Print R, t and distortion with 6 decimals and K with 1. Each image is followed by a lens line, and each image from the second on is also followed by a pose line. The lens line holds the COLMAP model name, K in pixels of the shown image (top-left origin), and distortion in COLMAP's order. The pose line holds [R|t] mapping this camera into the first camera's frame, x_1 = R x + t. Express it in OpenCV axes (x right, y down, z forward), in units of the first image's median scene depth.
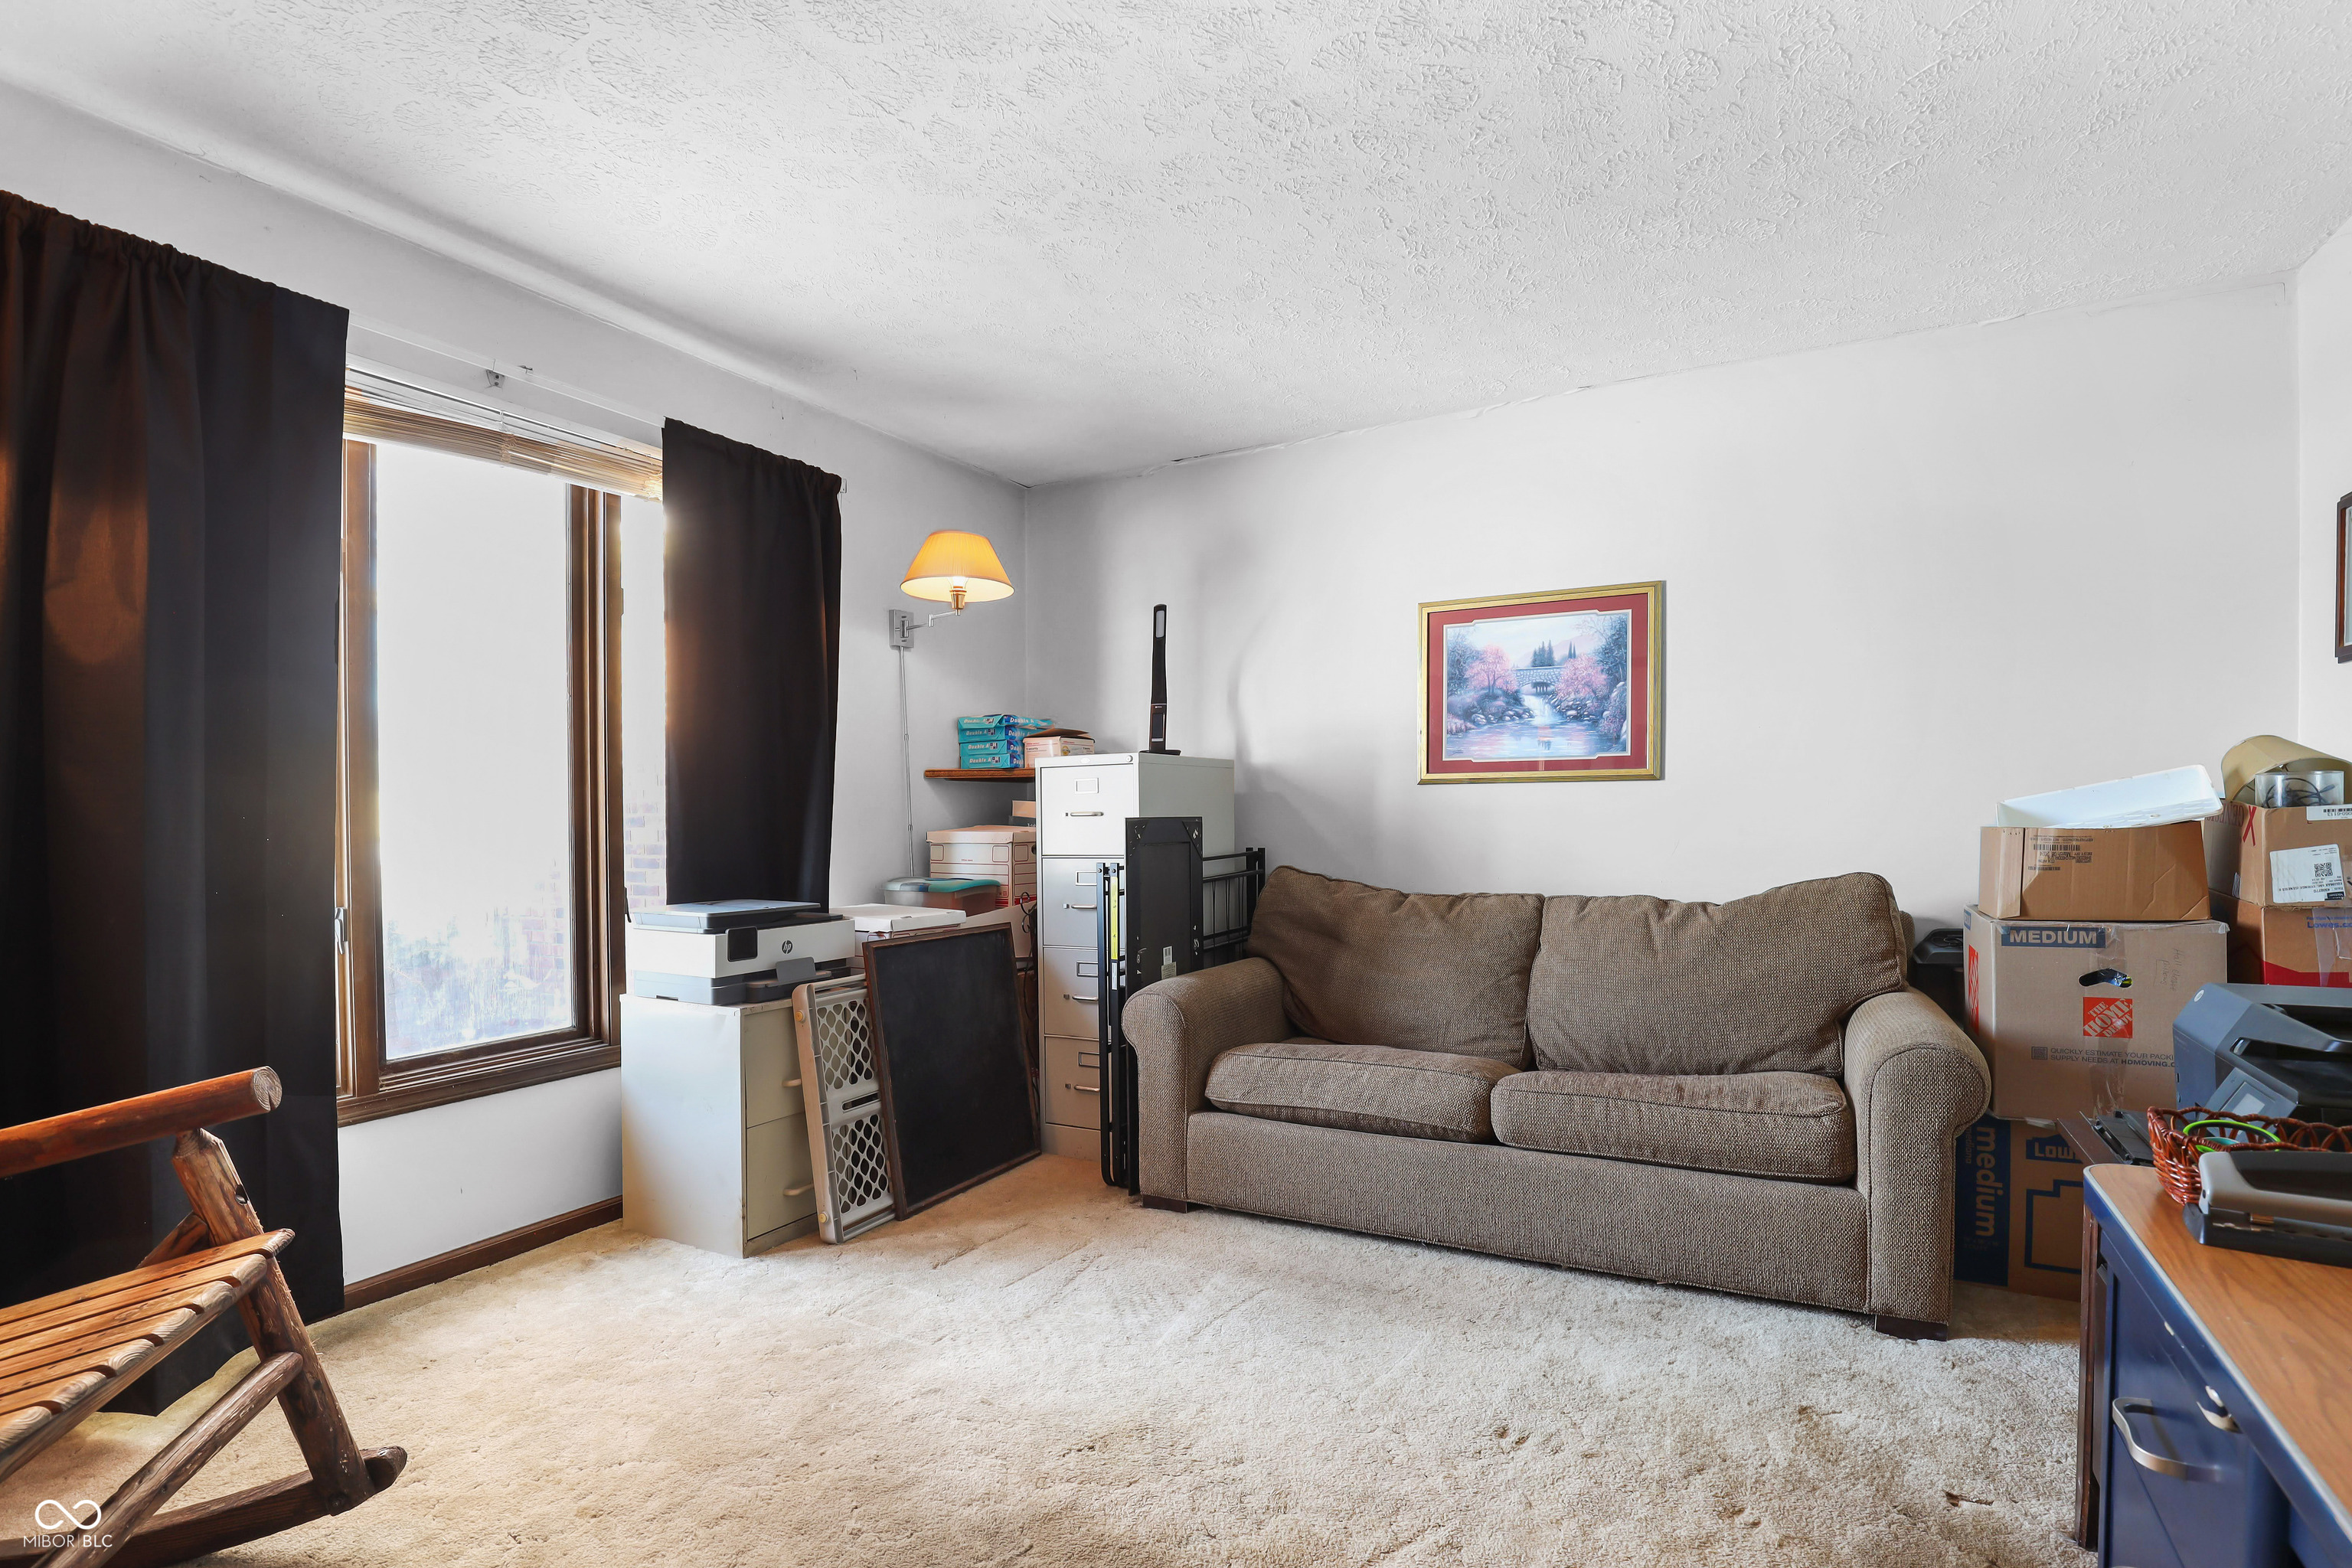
lens RADIAL K [[1118.0, 0, 1195.1], [0, 1118.0, 831.2], [0, 0, 1]] dist [-0.024309, 0.006067]
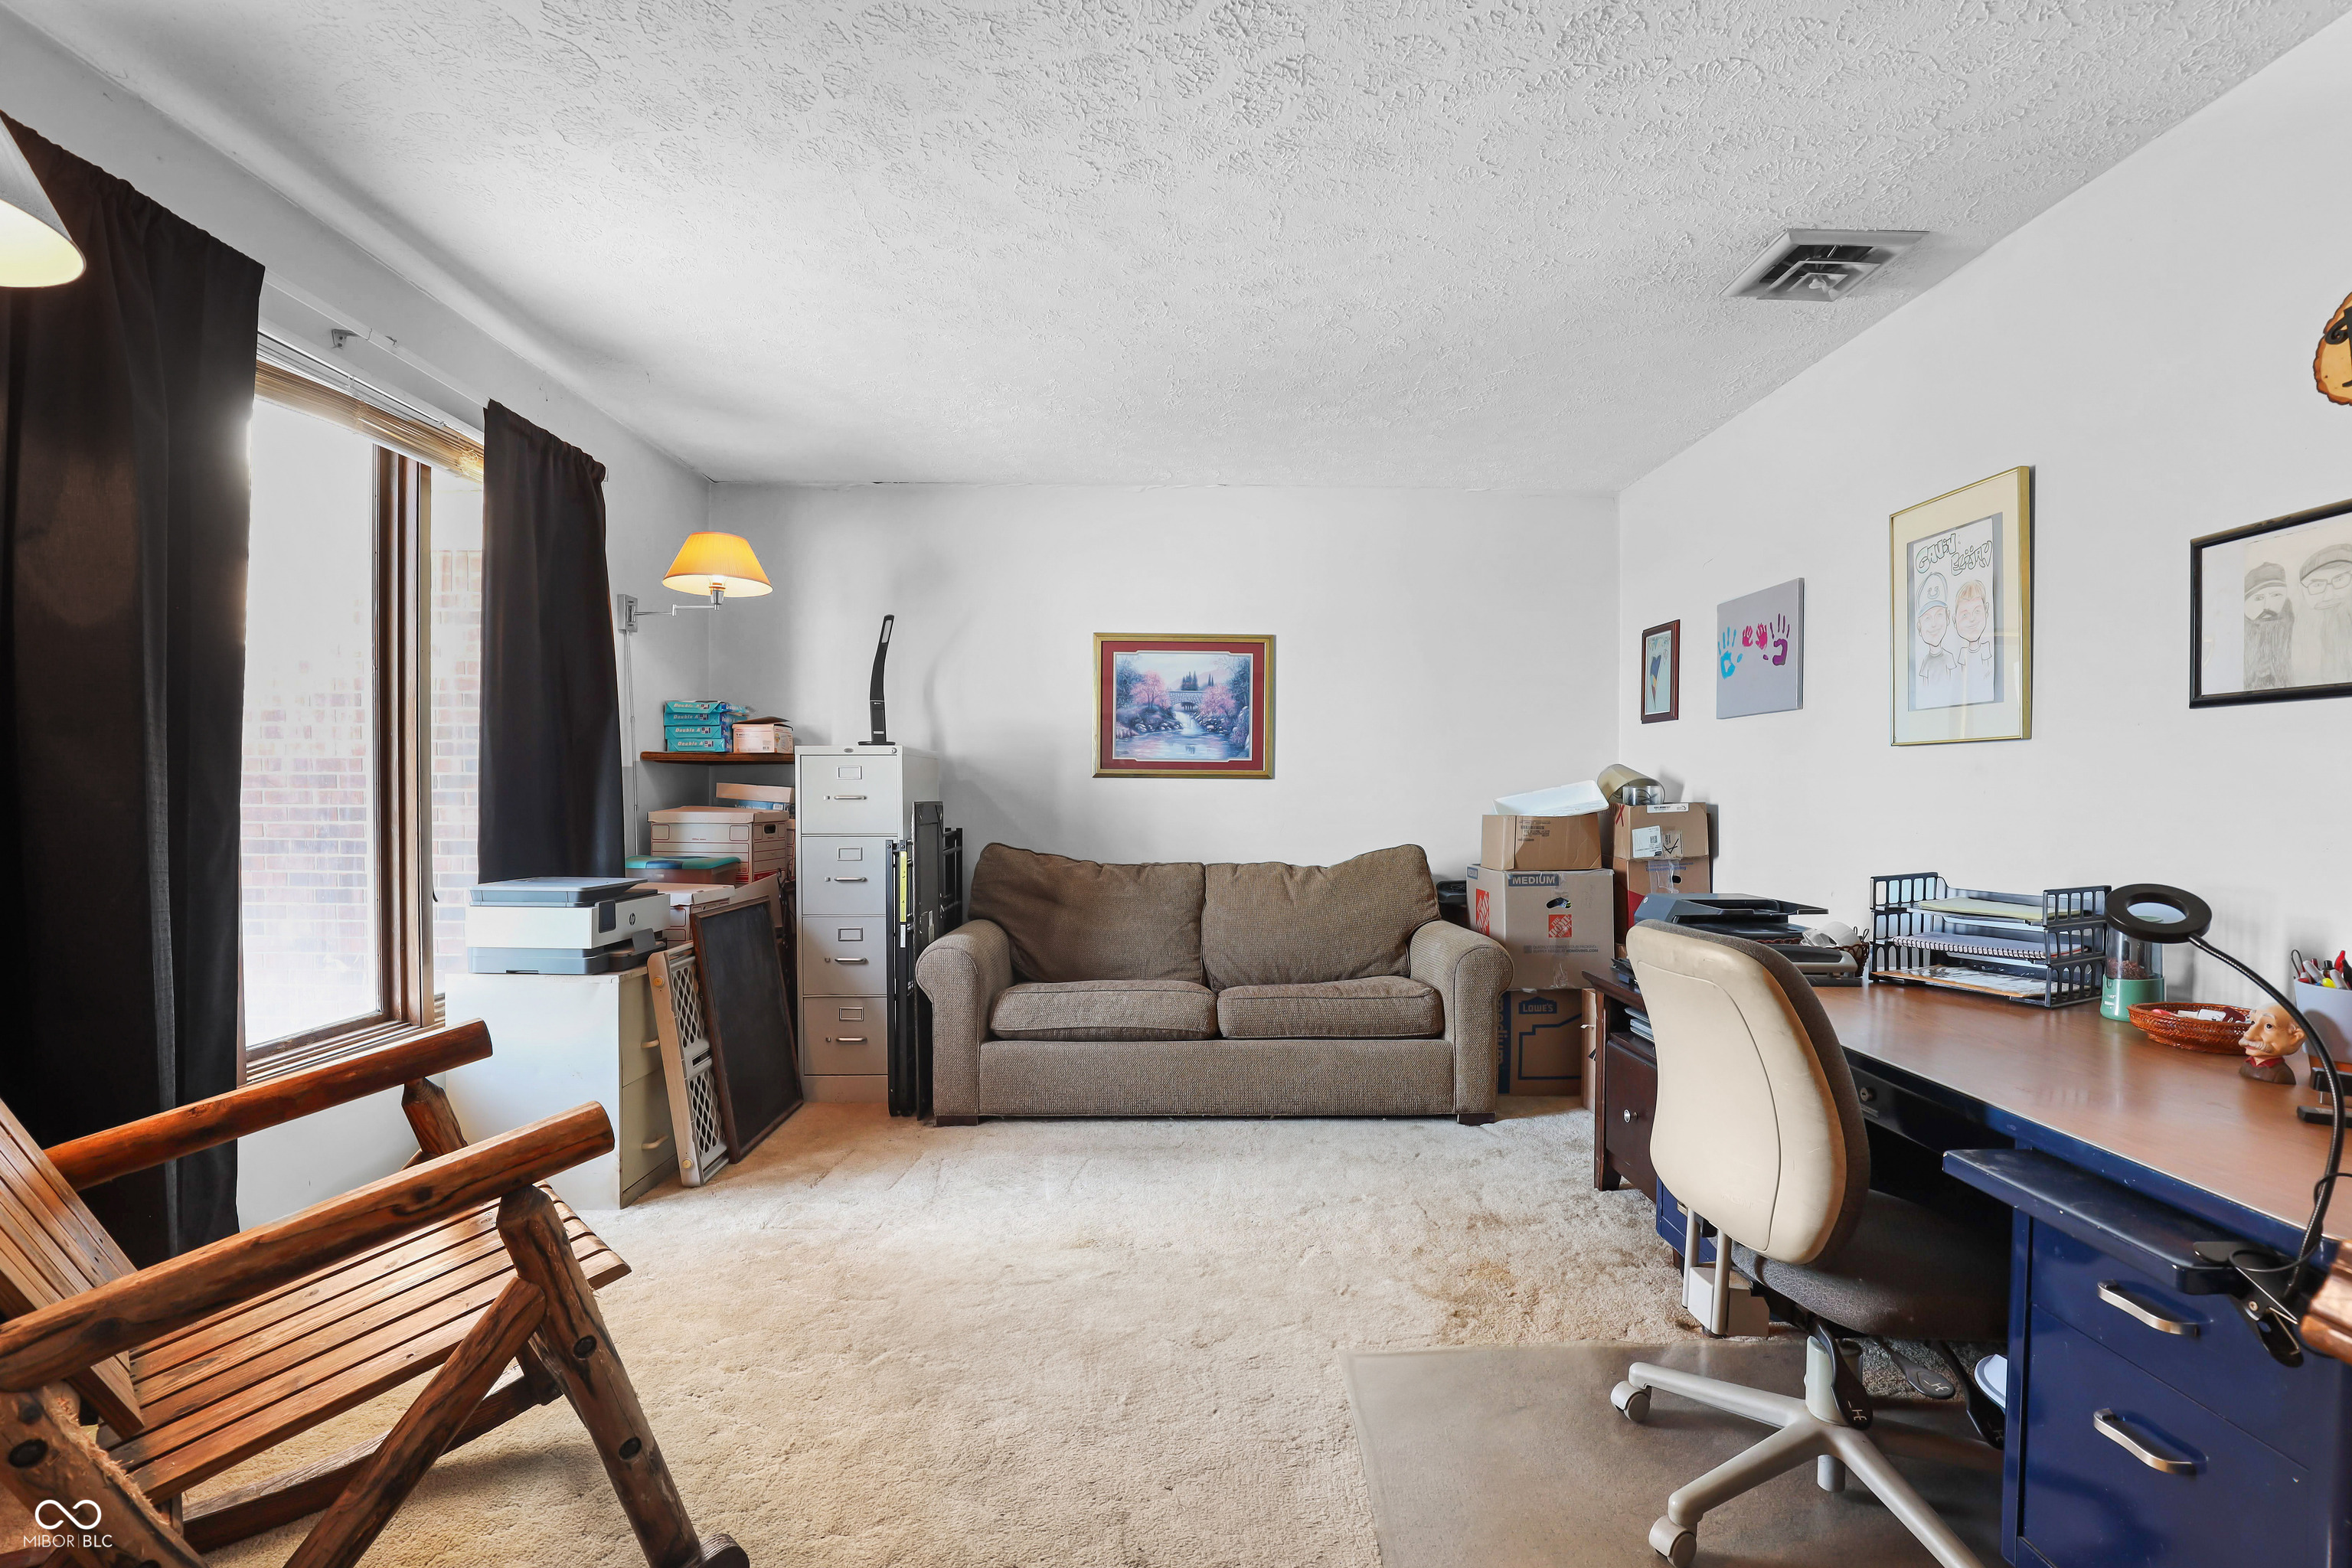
lens RADIAL K [[1113.6, 0, 1190.1], [0, 1113.6, 799.7], [0, 0, 1]] dist [-0.001981, 0.001868]
pose [[0.873617, 0.013892, 0.486416, -0.422144], [-0.007485, 0.999858, -0.015114, 0.001760], [-0.486557, 0.009563, 0.873596, -0.194325]]
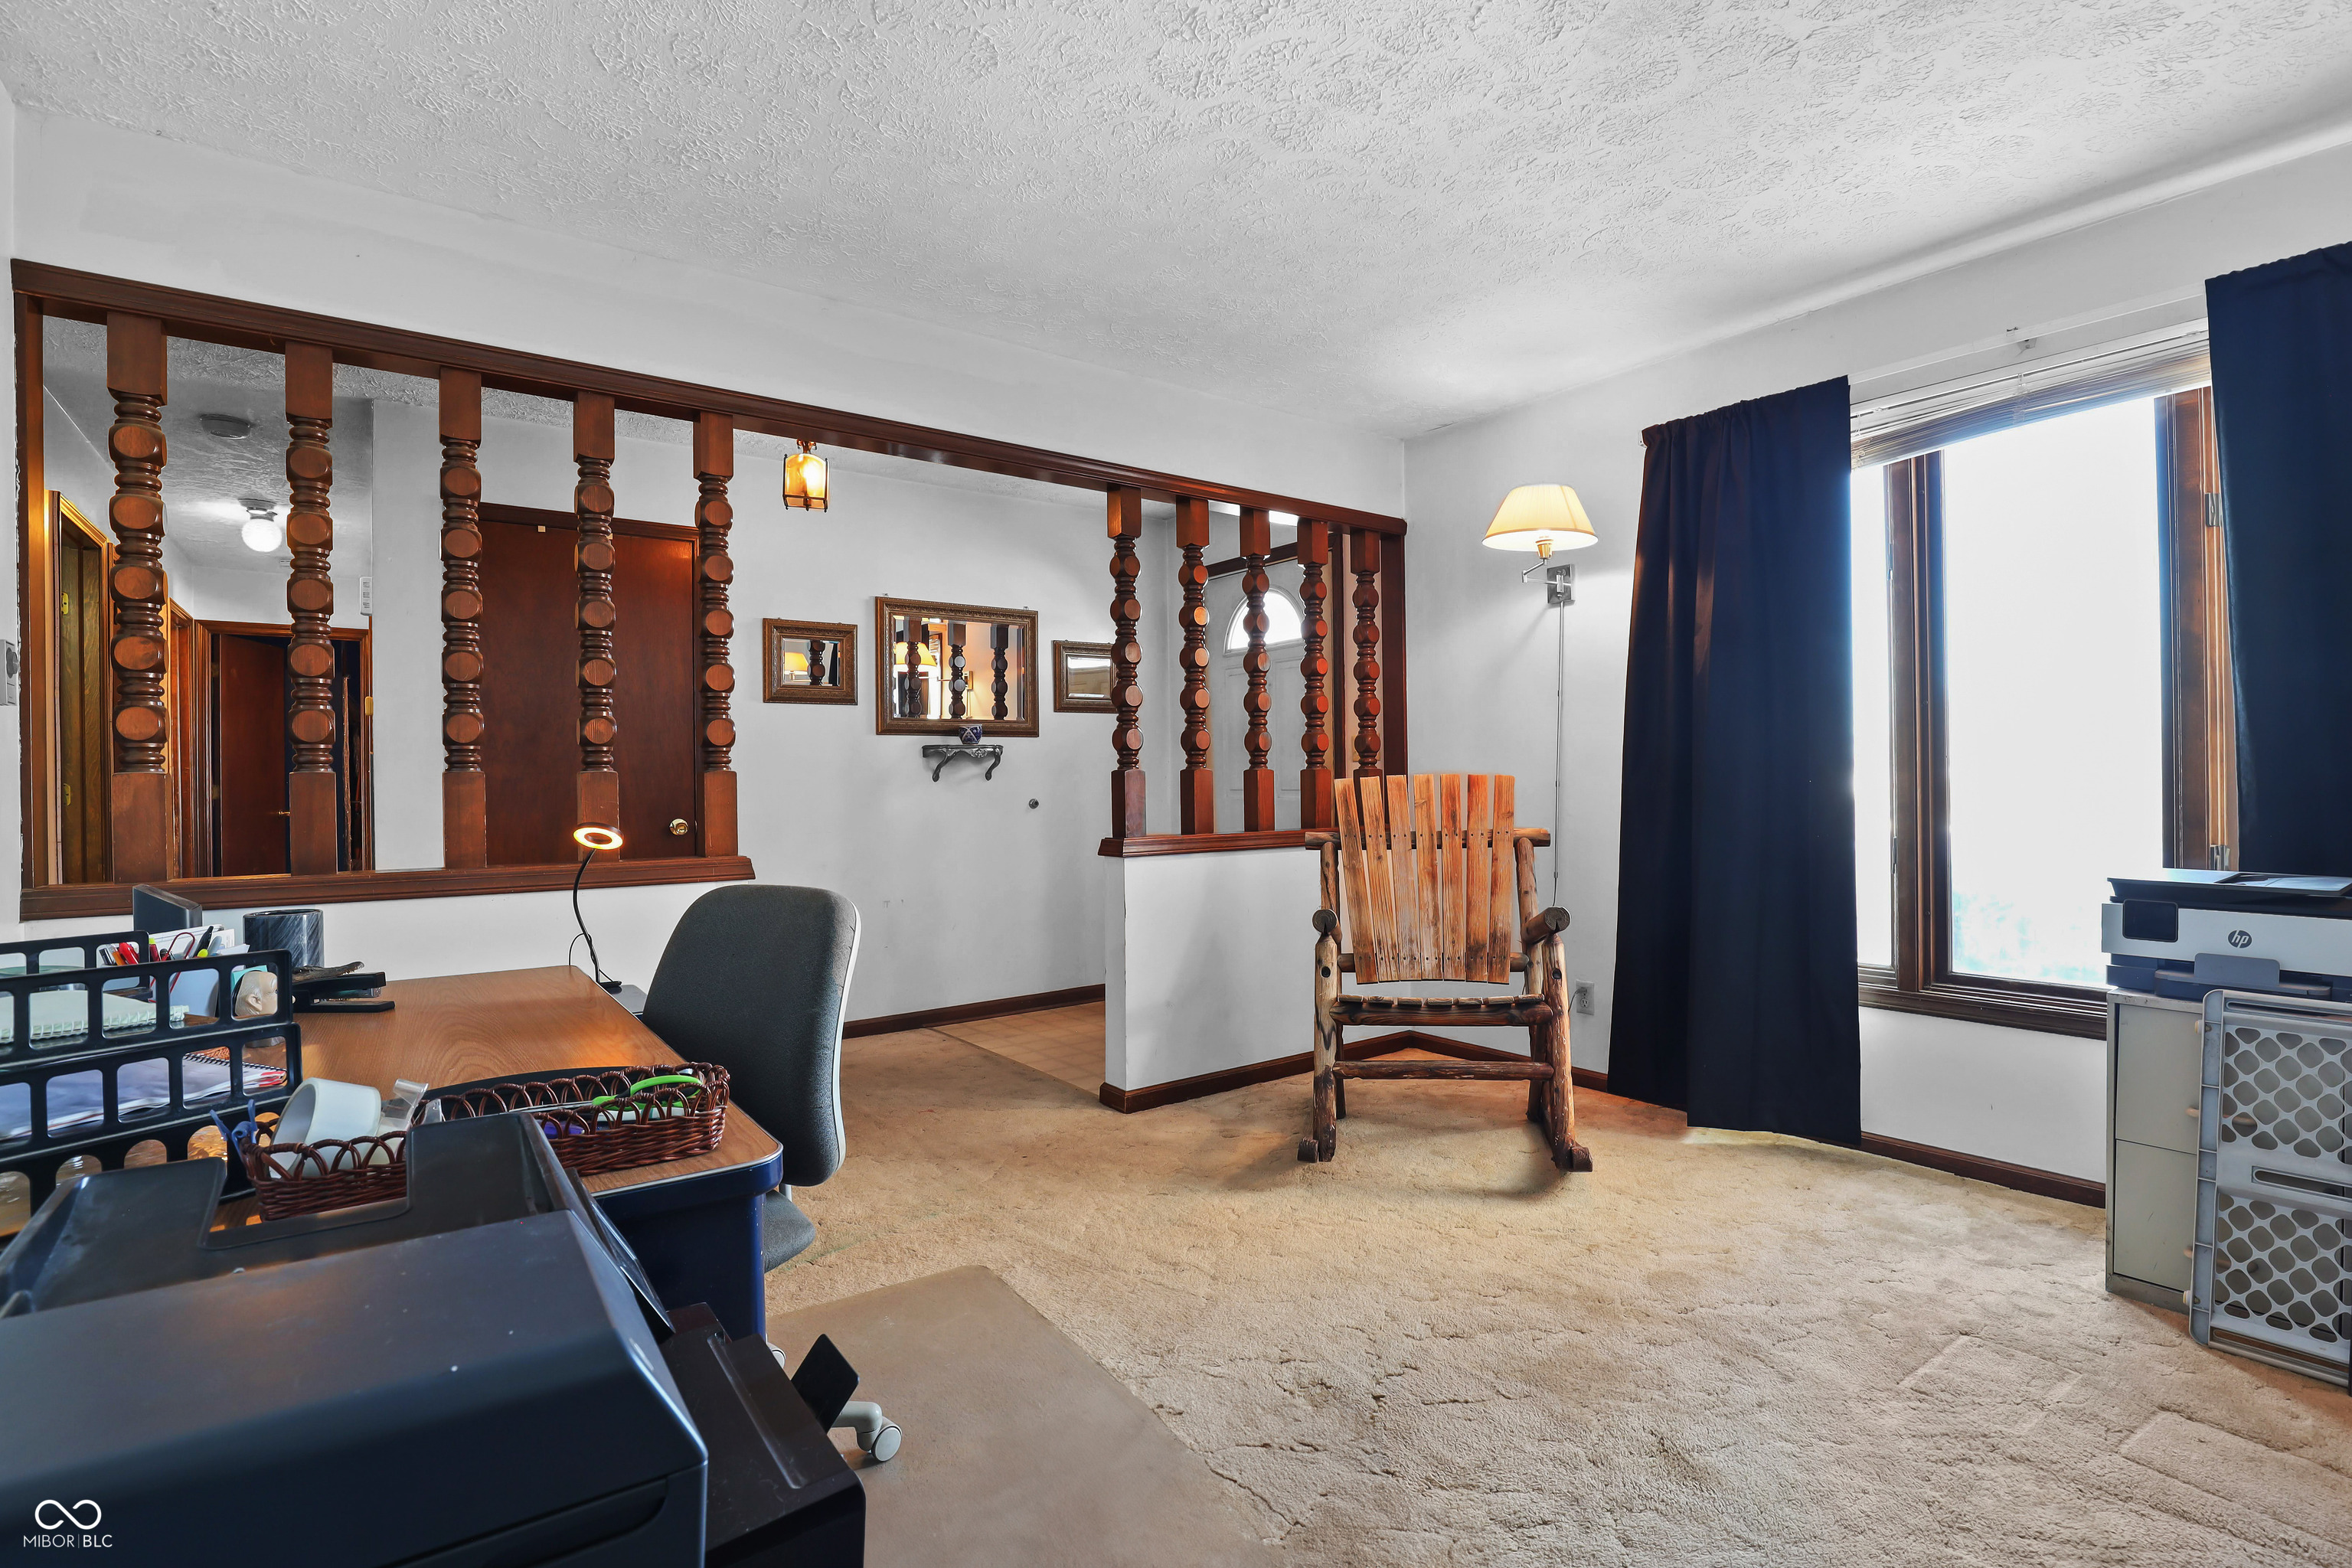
lens RADIAL K [[1118.0, 0, 1174.7], [0, 1118.0, 771.8], [0, 0, 1]] dist [-0.024309, 0.006067]
pose [[-0.422049, 0.014410, -0.906458, 0.603374], [0.005442, 0.999896, 0.013362, -0.022147], [0.906557, 0.000706, -0.422084, 0.667266]]
